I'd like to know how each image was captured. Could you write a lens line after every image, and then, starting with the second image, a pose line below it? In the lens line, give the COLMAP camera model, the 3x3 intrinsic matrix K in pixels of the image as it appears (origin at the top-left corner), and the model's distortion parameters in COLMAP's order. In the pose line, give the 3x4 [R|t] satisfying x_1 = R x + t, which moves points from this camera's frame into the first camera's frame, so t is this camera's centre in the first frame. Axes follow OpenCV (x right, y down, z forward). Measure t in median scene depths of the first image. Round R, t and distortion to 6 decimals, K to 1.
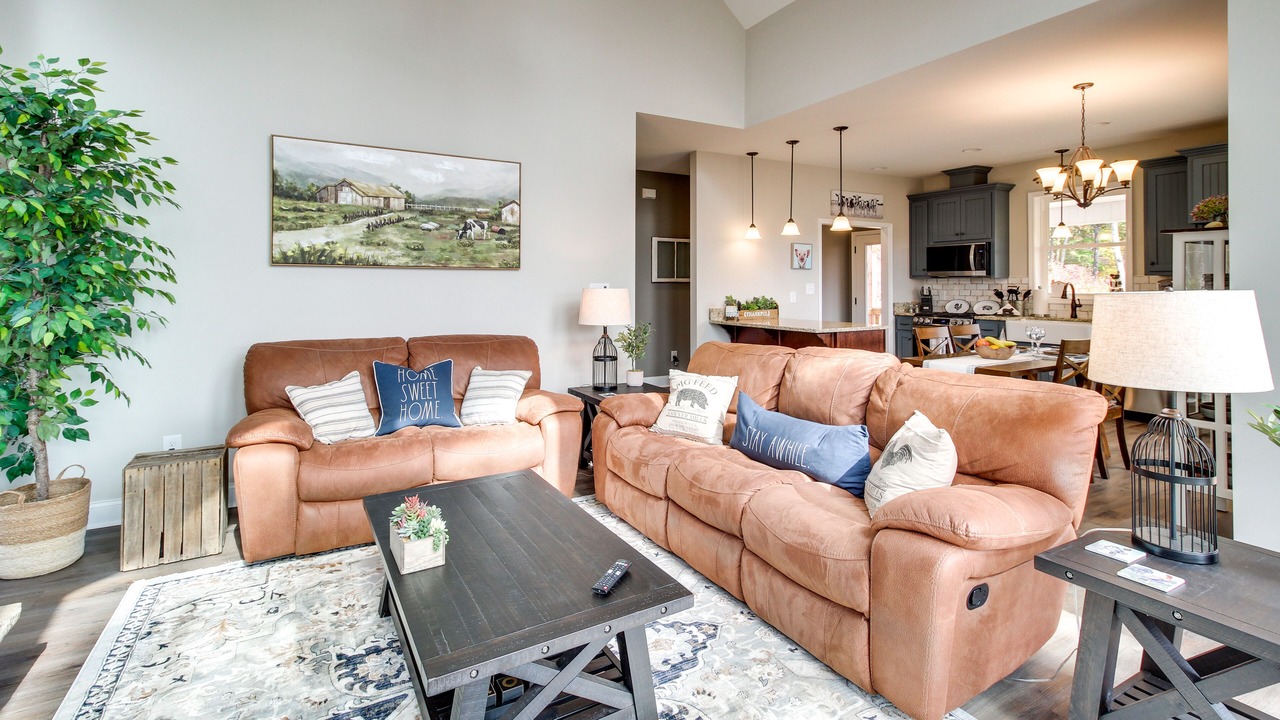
lens RADIAL K [[605.0, 0, 614.7], [0, 605.0, 278.0], [0, 0, 1]] dist [-0.001546, -0.000624]
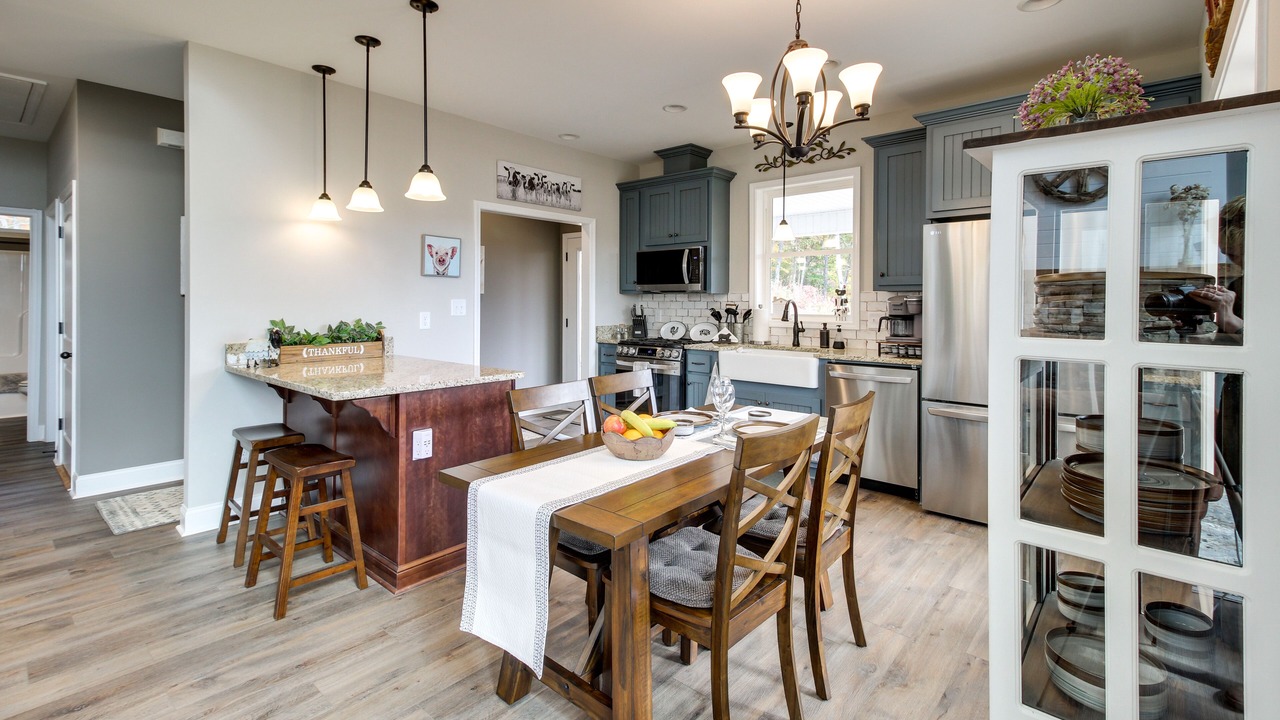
lens RADIAL K [[578.2, 0, 642.8], [0, 578.2, 304.0], [0, 0, 1]] dist [0.001882, 0.000015]
pose [[0.933619, 0.003794, 0.358248, 0.285985], [-0.009346, 0.999862, 0.013769, 0.003799], [-0.358146, -0.016203, 0.933525, 0.349743]]
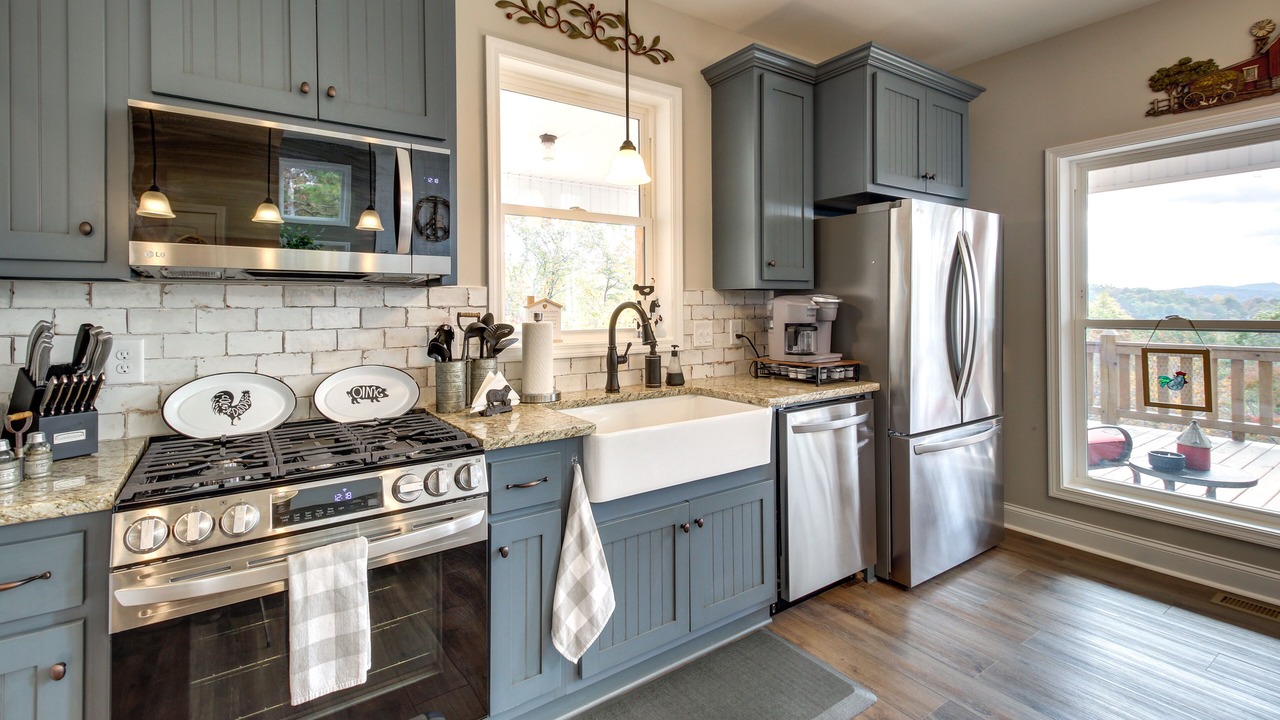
lens RADIAL K [[578.2, 0, 642.8], [0, 578.2, 304.0], [0, 0, 1]] dist [0.001882, 0.000015]
pose [[-0.132023, 0.010607, 0.991190, 0.348565], [-0.001340, 0.999940, -0.010879, 0.011593], [-0.991246, -0.002765, -0.132000, 0.939448]]
